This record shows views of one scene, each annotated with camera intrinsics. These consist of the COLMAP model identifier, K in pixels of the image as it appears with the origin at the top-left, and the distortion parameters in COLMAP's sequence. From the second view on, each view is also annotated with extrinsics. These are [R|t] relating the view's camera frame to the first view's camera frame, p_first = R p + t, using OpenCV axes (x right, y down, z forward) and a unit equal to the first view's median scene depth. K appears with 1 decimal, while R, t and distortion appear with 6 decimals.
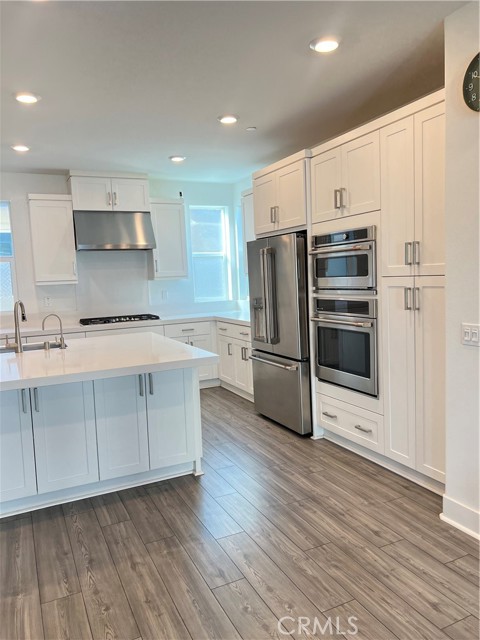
lens RADIAL K [[483.3, 0, 240.0], [0, 483.3, 320.0], [0, 0, 1]] dist [0.005978, -0.000296]
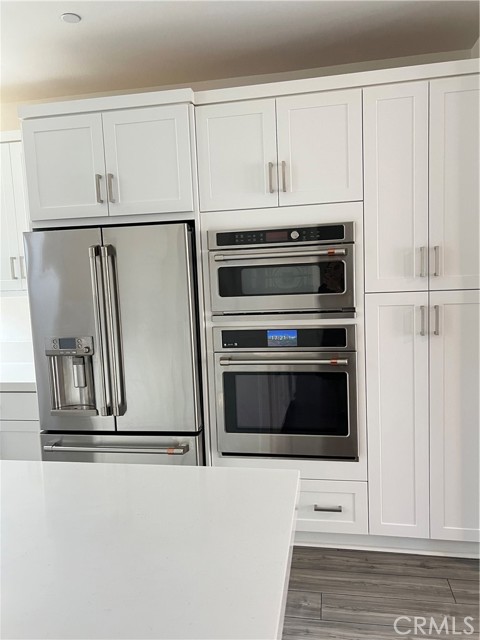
lens RADIAL K [[483.3, 0, 240.0], [0, 483.3, 320.0], [0, 0, 1]] dist [0.005978, -0.000296]
pose [[0.582362, -0.056906, 0.810936, -0.390347], [0.090933, 0.995847, 0.004580, -0.066064], [-0.807828, 0.071073, 0.585117, 0.694375]]
